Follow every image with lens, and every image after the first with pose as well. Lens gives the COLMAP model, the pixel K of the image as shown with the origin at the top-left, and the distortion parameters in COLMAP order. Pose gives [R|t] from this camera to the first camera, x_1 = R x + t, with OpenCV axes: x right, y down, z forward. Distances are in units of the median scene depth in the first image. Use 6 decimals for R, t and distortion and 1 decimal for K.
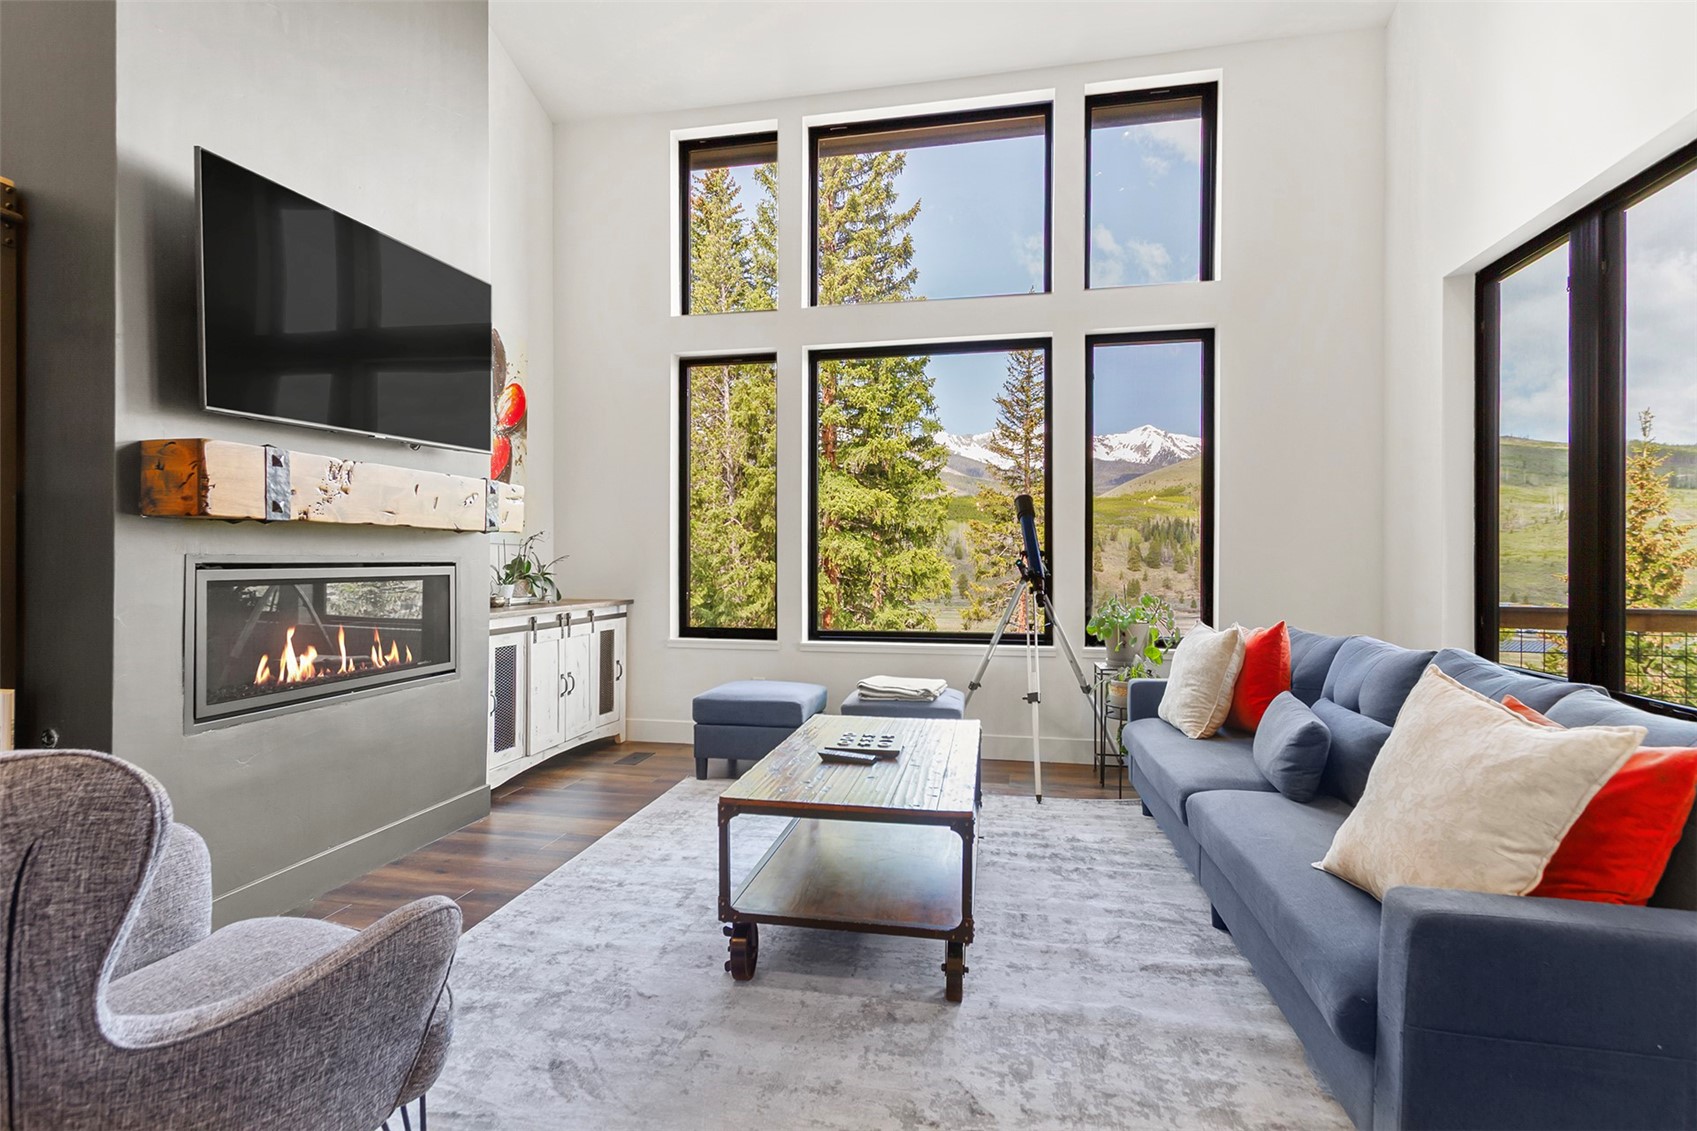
lens RADIAL K [[836.0, 0, 839.0], [0, 836.0, 562.4], [0, 0, 1]] dist [0.005188, 0.000238]
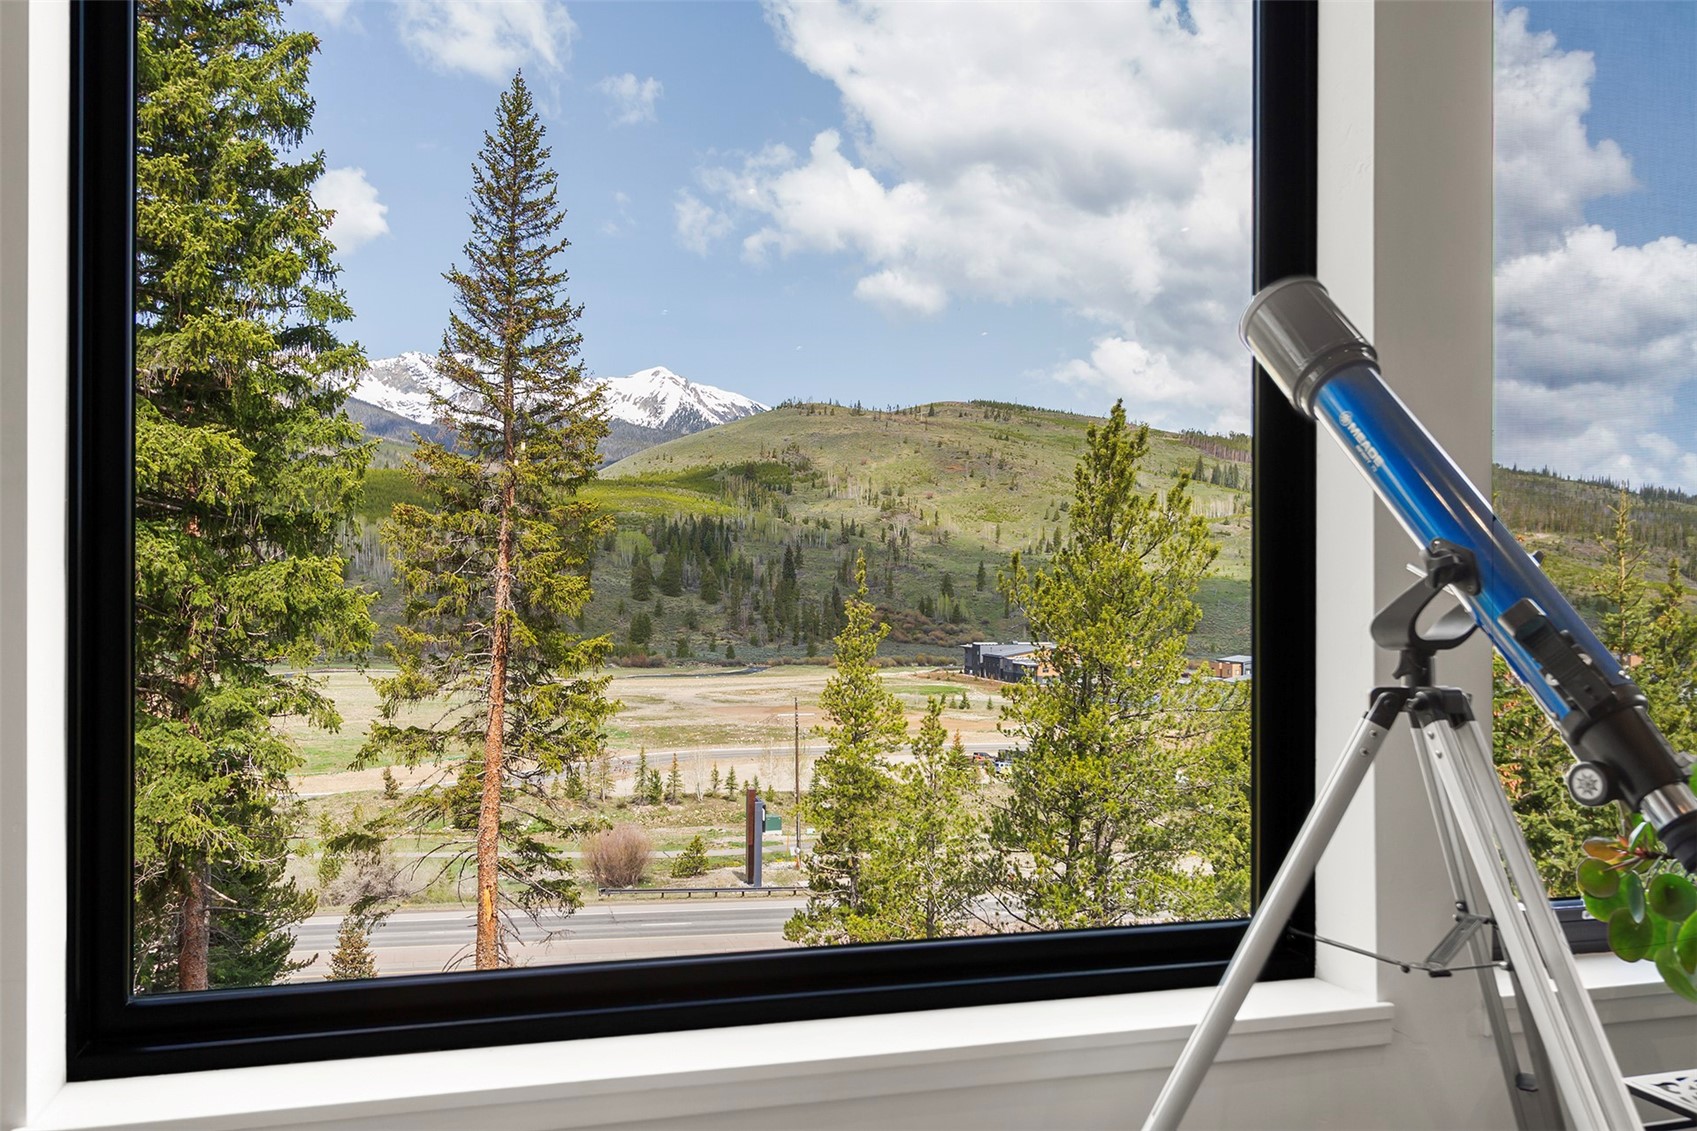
lens RADIAL K [[1397.6, 0, 841.2], [0, 1397.6, 586.8], [0, 0, 1]] dist [0.010115, 0.007864]
pose [[0.883277, 0.003786, 0.468835, -0.028602], [-0.004189, 0.999991, -0.000182, -0.003737], [-0.468832, -0.001803, 0.883285, 0.609661]]
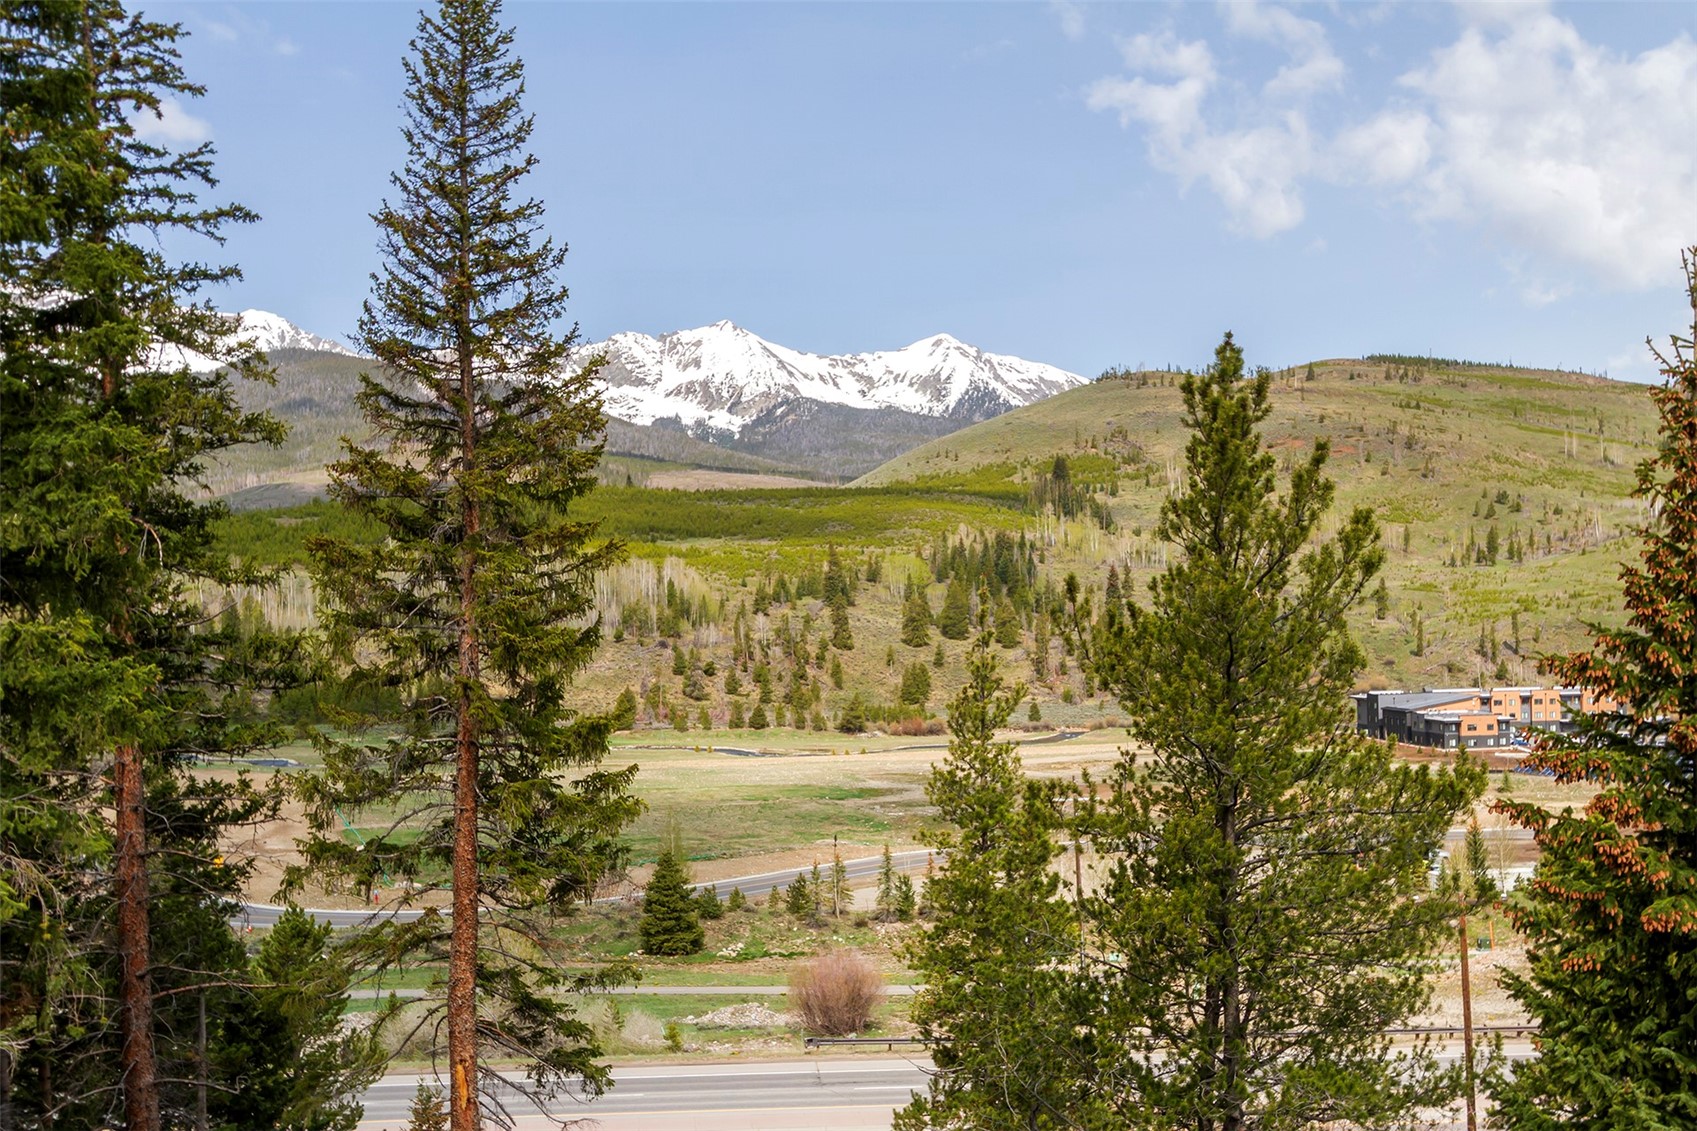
lens RADIAL K [[1860.8, 0, 914.0], [0, 1860.8, 644.2], [0, 0, 1]] dist [0.013270, -0.000817]
pose [[0.947836, -0.028740, 0.317459, 0.784226], [0.027183, 0.999587, 0.009334, -0.015357], [-0.317596, -0.000217, 0.948226, 0.684274]]
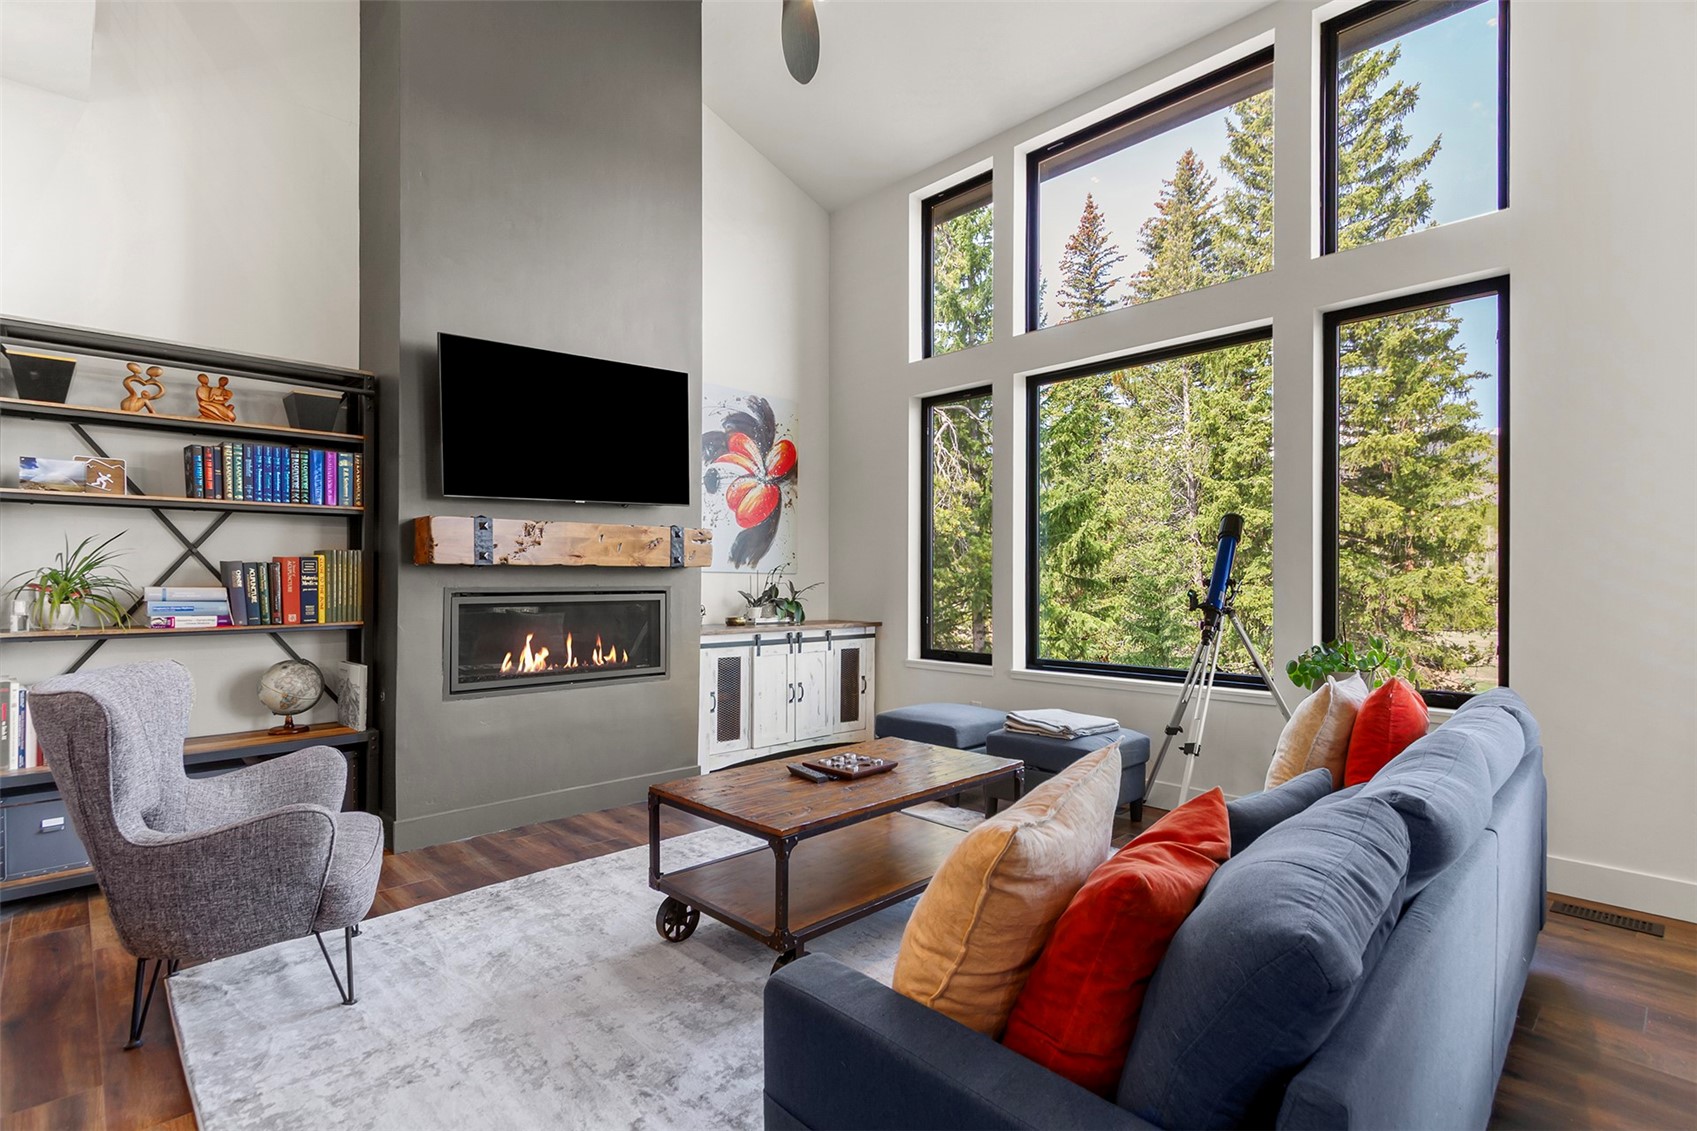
lens RADIAL K [[827.6, 0, 846.1], [0, 827.6, 573.5], [0, 0, 1]] dist [0.004670, 0.000974]
pose [[0.820784, -0.004292, -0.571223, 0.349350], [-0.000893, 0.999961, -0.008797, -0.010689], [0.571238, 0.007730, 0.820748, 0.069136]]
